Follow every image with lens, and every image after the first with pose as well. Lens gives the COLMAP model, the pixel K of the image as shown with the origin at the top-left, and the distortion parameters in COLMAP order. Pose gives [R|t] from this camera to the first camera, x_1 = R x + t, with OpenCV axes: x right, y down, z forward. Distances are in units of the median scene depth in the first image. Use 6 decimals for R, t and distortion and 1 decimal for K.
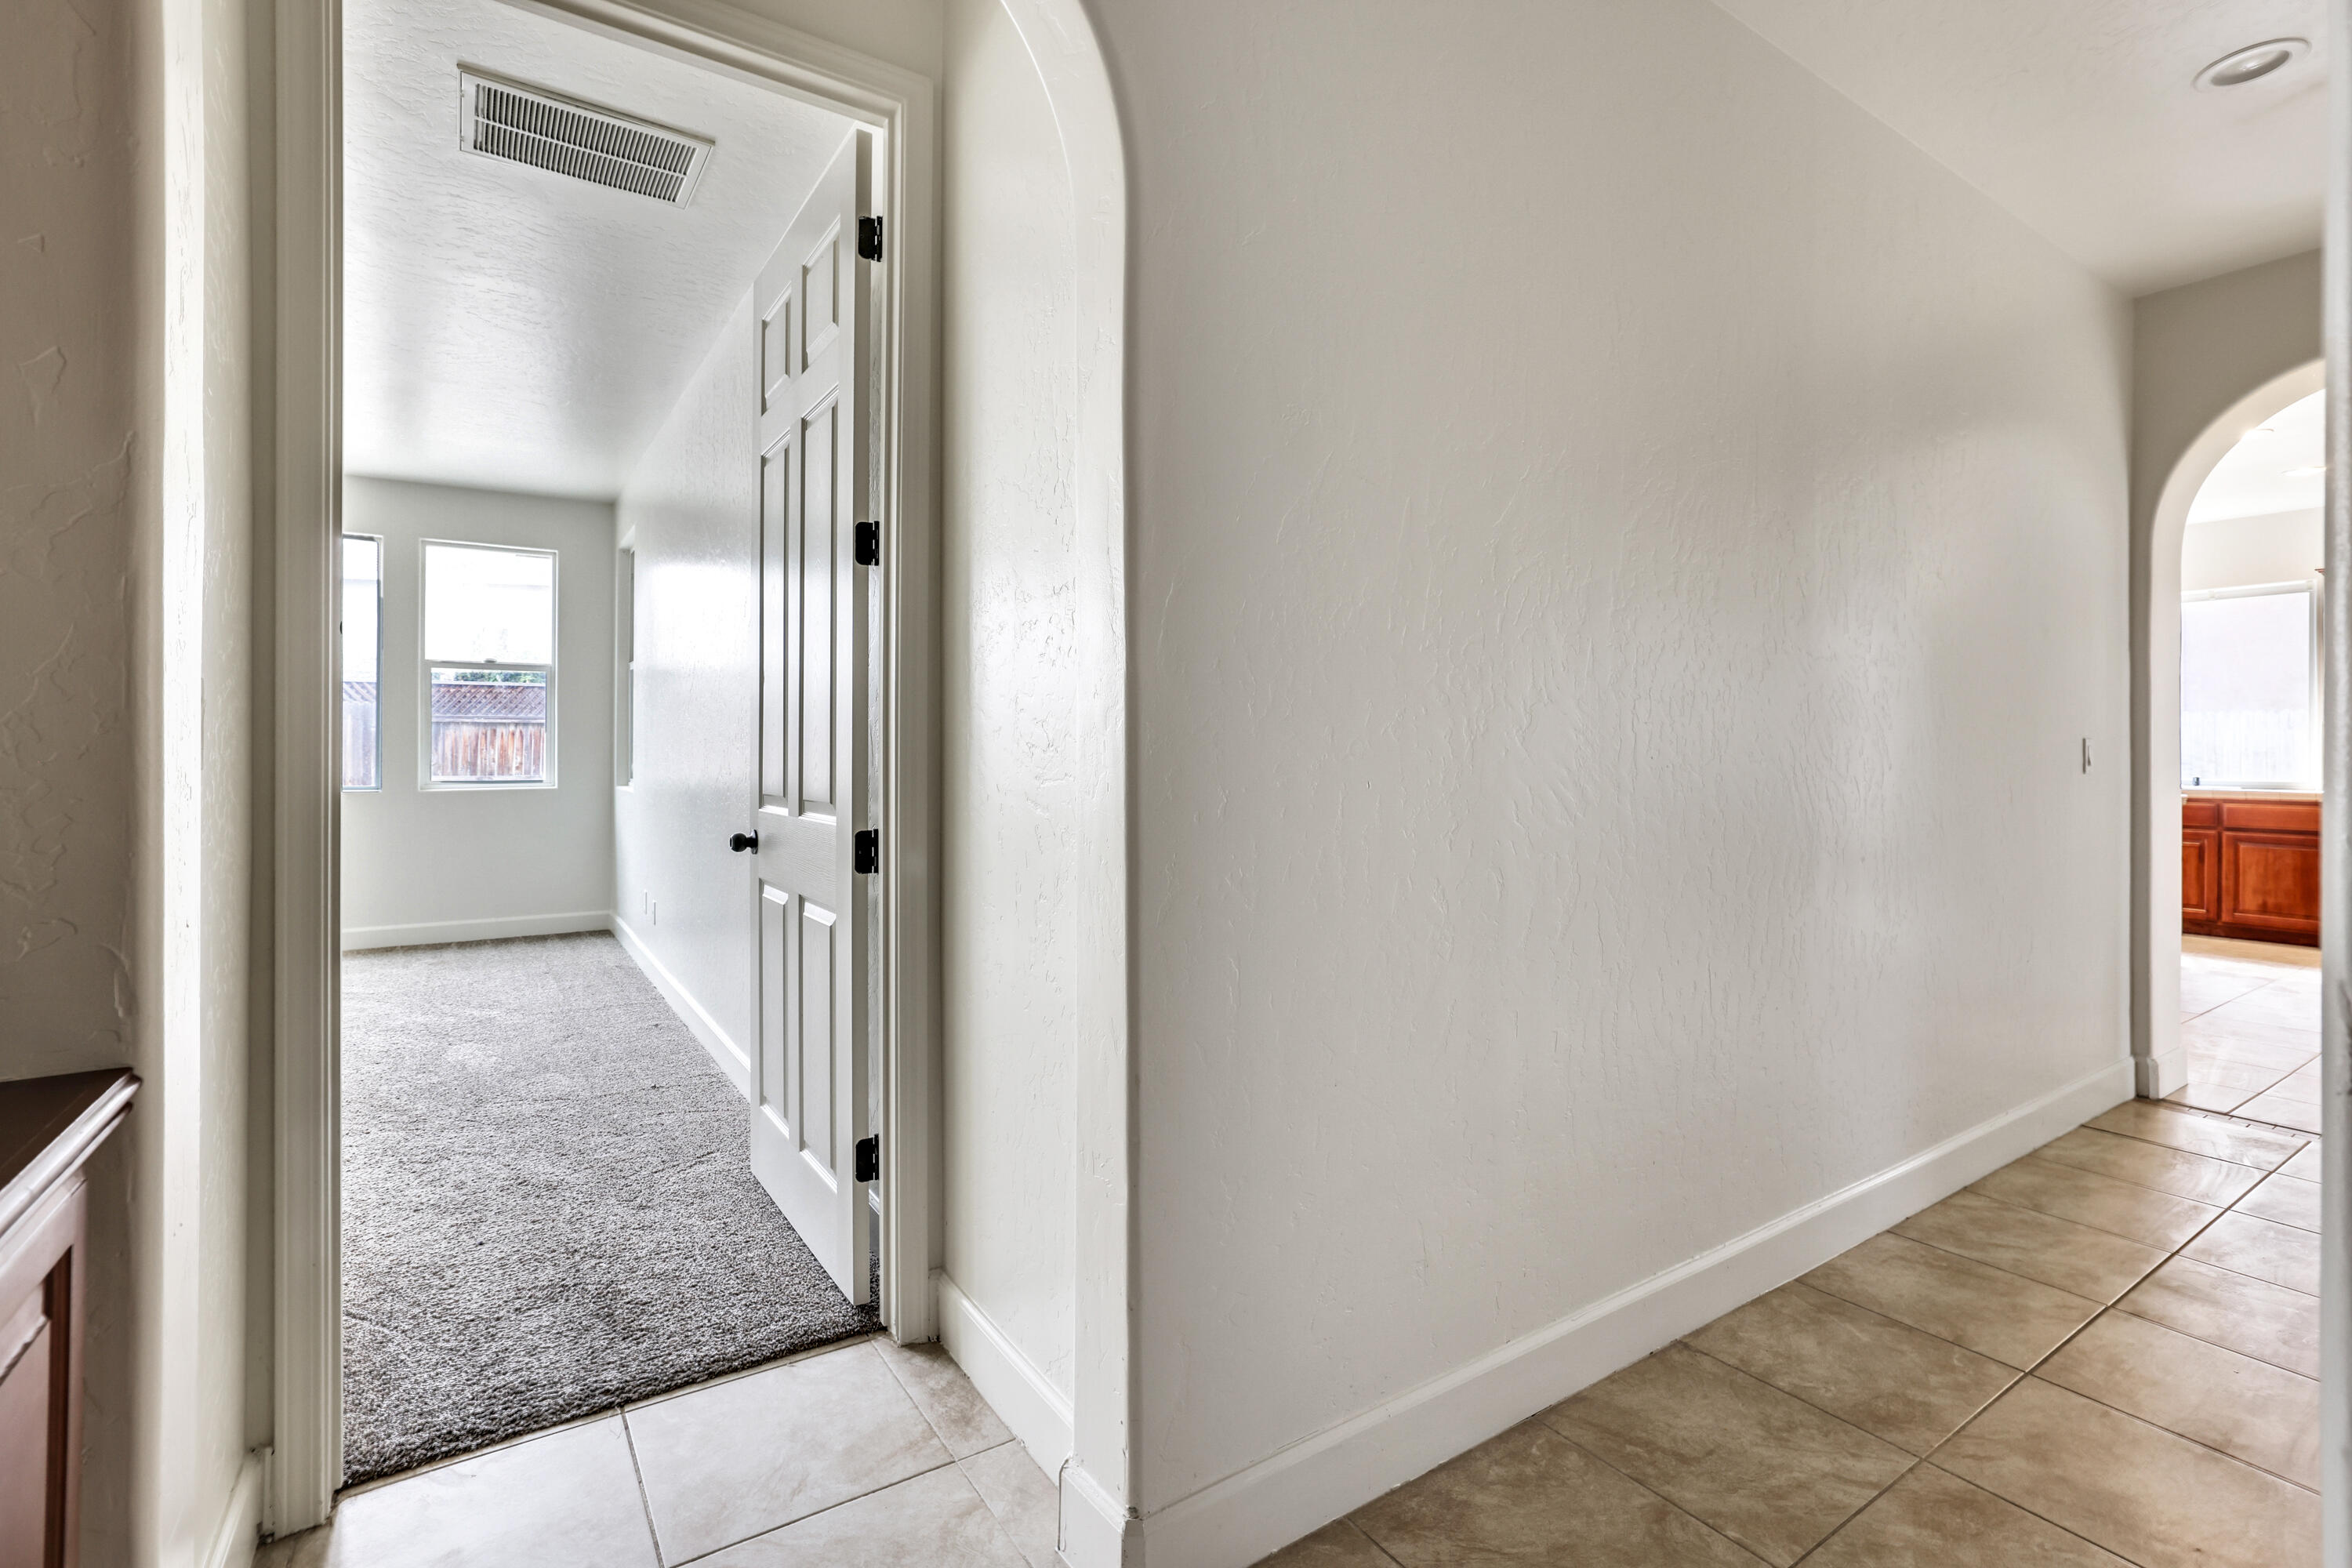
lens RADIAL K [[1076.6, 0, 1178.6], [0, 1076.6, 773.4], [0, 0, 1]] dist [0.001375, 0.000214]
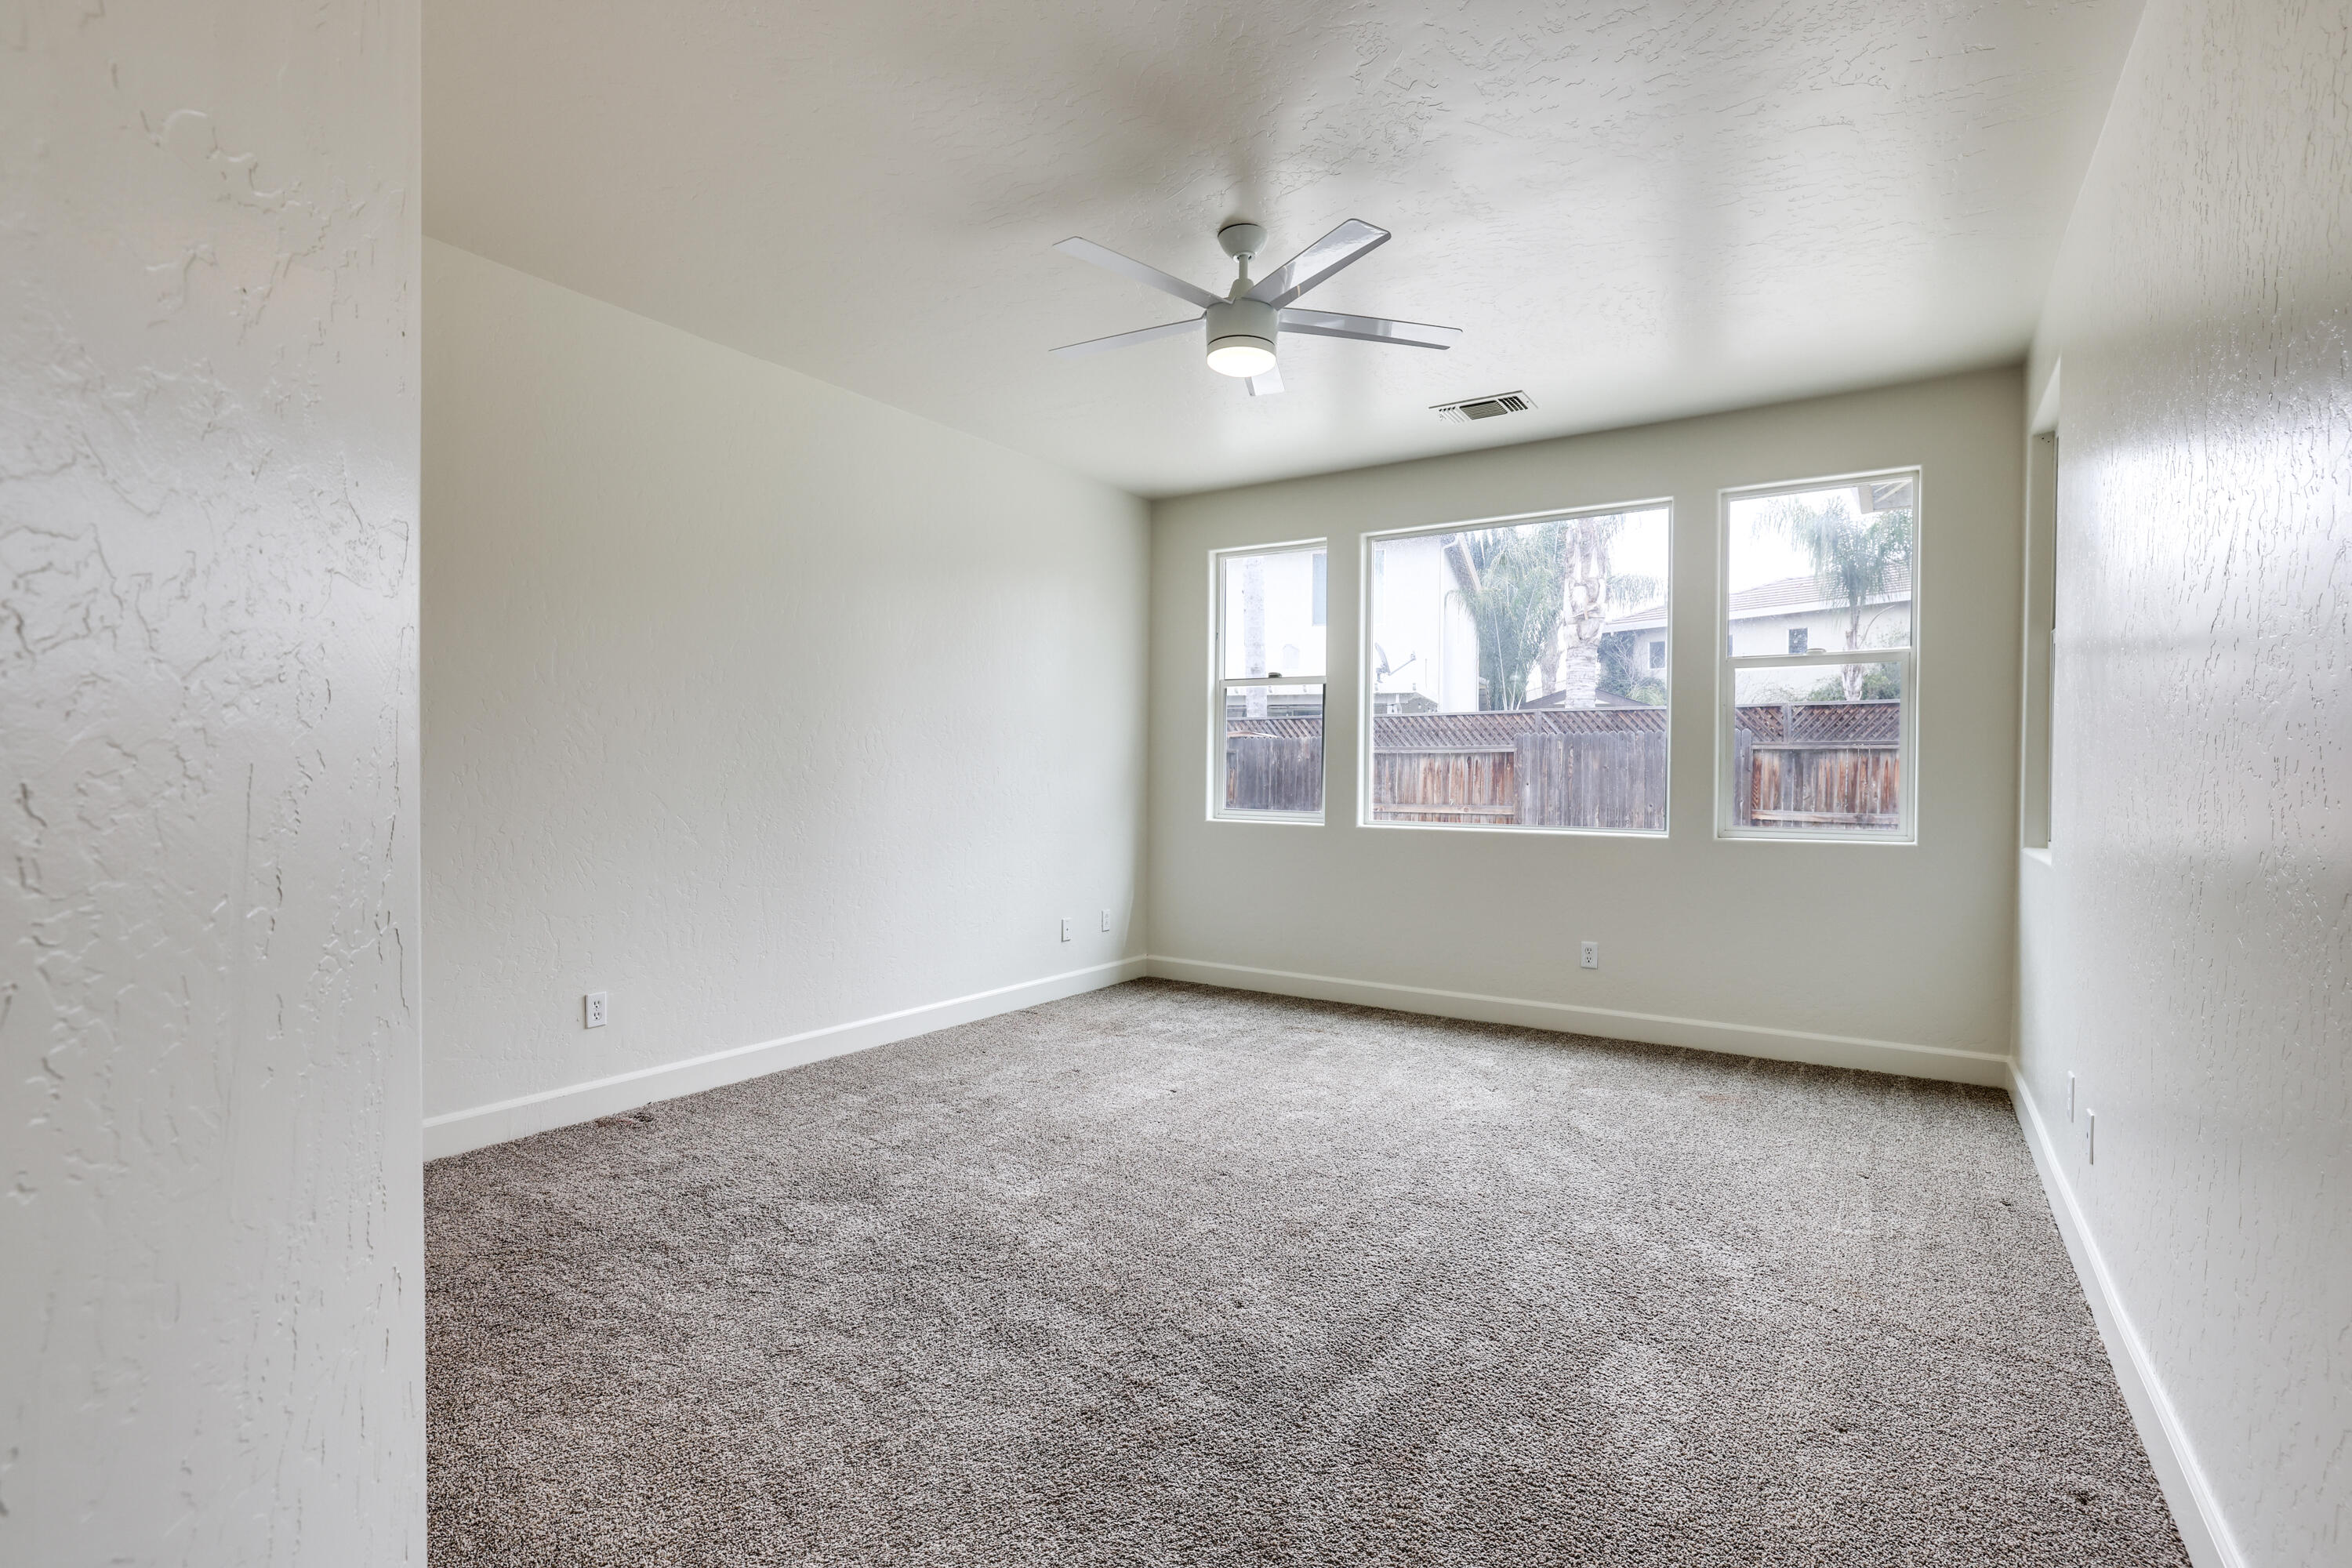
lens RADIAL K [[1076.6, 0, 1178.6], [0, 1076.6, 773.4], [0, 0, 1]] dist [0.001375, 0.000214]
pose [[0.389255, -0.003622, -0.921123, -0.097964], [-0.023540, 0.999627, -0.013878, -0.005312], [0.920829, 0.027085, 0.389024, 0.212203]]
